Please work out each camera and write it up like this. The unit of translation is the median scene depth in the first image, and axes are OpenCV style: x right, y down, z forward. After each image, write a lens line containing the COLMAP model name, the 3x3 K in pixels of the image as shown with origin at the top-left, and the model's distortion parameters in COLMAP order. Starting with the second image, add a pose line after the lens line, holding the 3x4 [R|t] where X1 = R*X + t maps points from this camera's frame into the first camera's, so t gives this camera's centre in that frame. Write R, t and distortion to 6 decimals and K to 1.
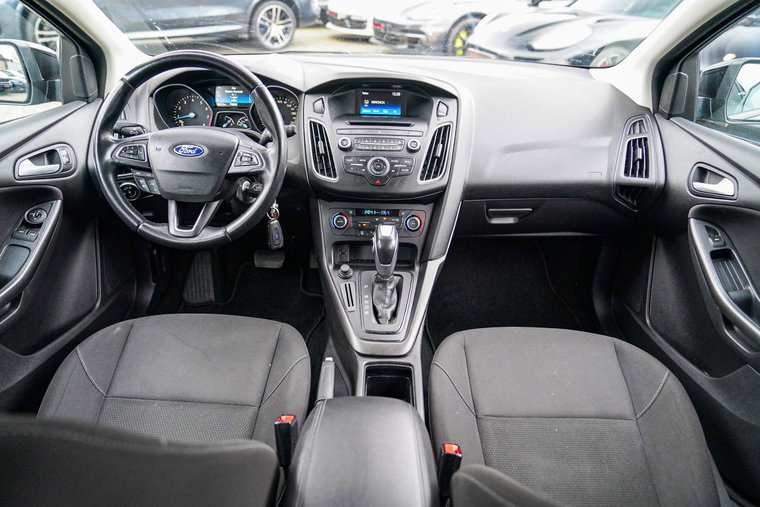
lens RADIAL K [[534.9, 0, 374.6], [0, 534.9, 251.2], [0, 0, 1]] dist [-0.129534, 0.092662]
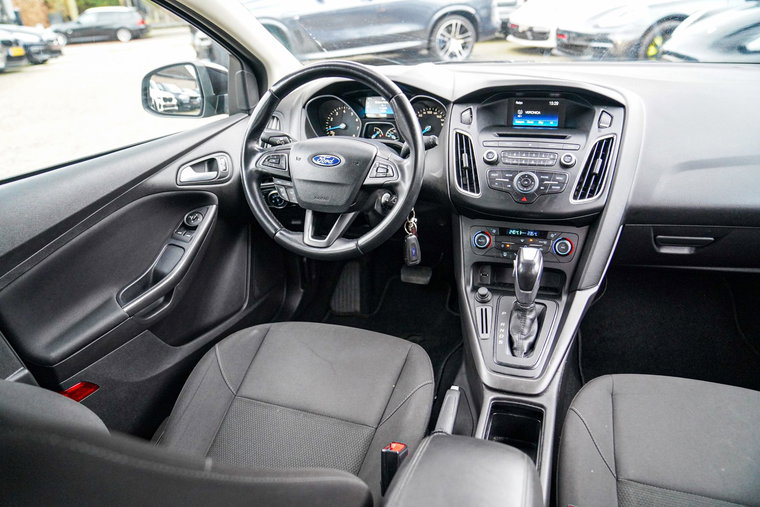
lens RADIAL K [[534.9, 0, 372.8], [0, 534.9, 256.4], [0, 0, 1]] dist [-0.129534, 0.092662]
pose [[0.945514, 0.064942, -0.319038, 0.054492], [-0.070641, 0.997482, -0.006314, -0.009133], [0.317825, 0.028507, 0.947721, 0.067458]]
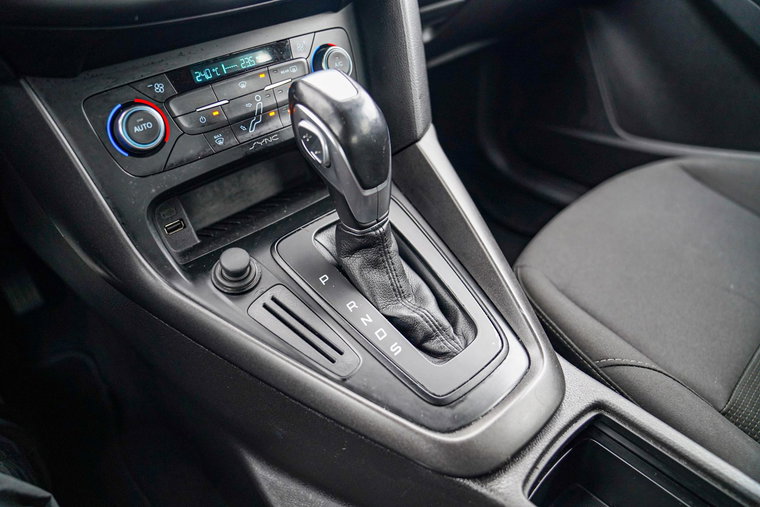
lens RADIAL K [[534.9, 0, 382.9], [0, 534.9, 253.0], [0, 0, 1]] dist [-0.129534, 0.092662]
pose [[0.718727, -0.455150, 0.525614, -0.153136], [0.374344, 0.890352, 0.259112, -0.019398], [-0.585917, 0.010530, 0.810303, 0.707784]]
